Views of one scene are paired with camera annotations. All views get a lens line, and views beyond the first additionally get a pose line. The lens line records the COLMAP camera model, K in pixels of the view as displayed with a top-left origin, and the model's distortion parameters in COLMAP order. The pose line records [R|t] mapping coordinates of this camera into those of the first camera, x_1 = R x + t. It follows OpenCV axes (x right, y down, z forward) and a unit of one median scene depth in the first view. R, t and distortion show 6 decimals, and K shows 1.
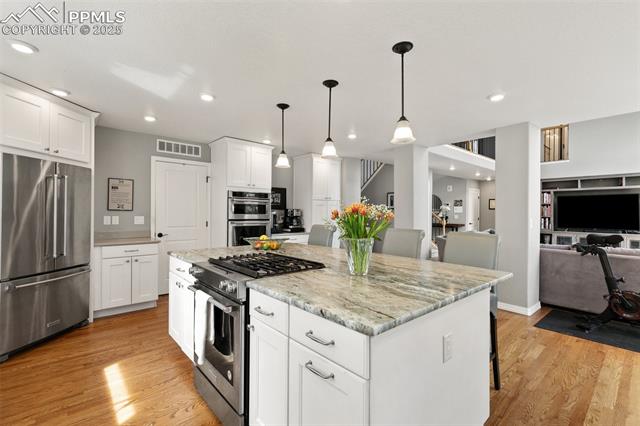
lens RADIAL K [[294.9, 0, 319.5], [0, 294.9, 211.2], [0, 0, 1]] dist [0.000462, -0.000181]
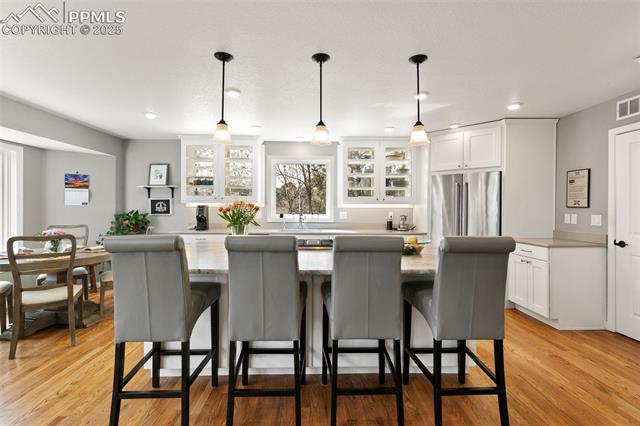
lens RADIAL K [[294.9, 0, 323.2], [0, 294.9, 209.7], [0, 0, 1]] dist [0.000462, -0.000181]
pose [[-0.637432, -0.001285, -0.770506, 0.428888], [-0.004659, 0.999987, 0.002187, 0.005189], [0.770493, 0.004984, -0.637429, 0.963091]]
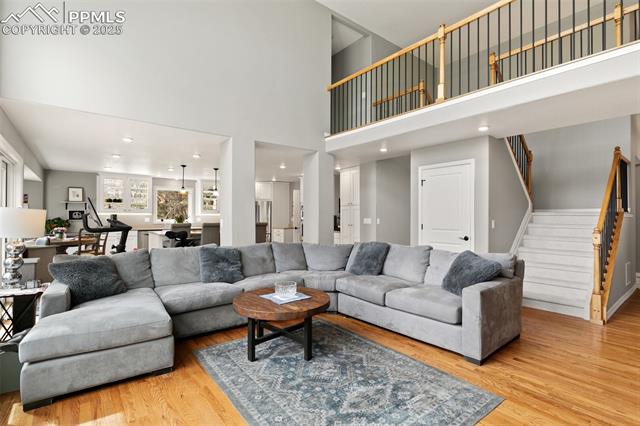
lens RADIAL K [[307.6, 0, 319.0], [0, 307.6, 214.9], [0, 0, 1]] dist [-0.002081, -0.000258]
pose [[-0.046706, -0.007010, -0.998884, 1.865303], [0.001908, 0.999973, -0.007107, 0.012820], [0.998907, -0.002238, -0.046692, 1.315727]]
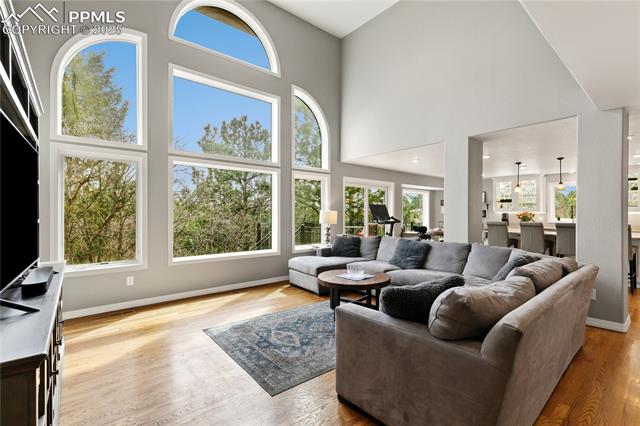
lens RADIAL K [[294.9, 0, 321.7], [0, 294.9, 213.5], [0, 0, 1]] dist [0.000462, -0.000181]
pose [[-0.999720, -0.004134, 0.023291, 1.195453], [-0.004232, 0.999982, -0.004151, 0.011049], [-0.023273, -0.004248, -0.999720, 2.154983]]
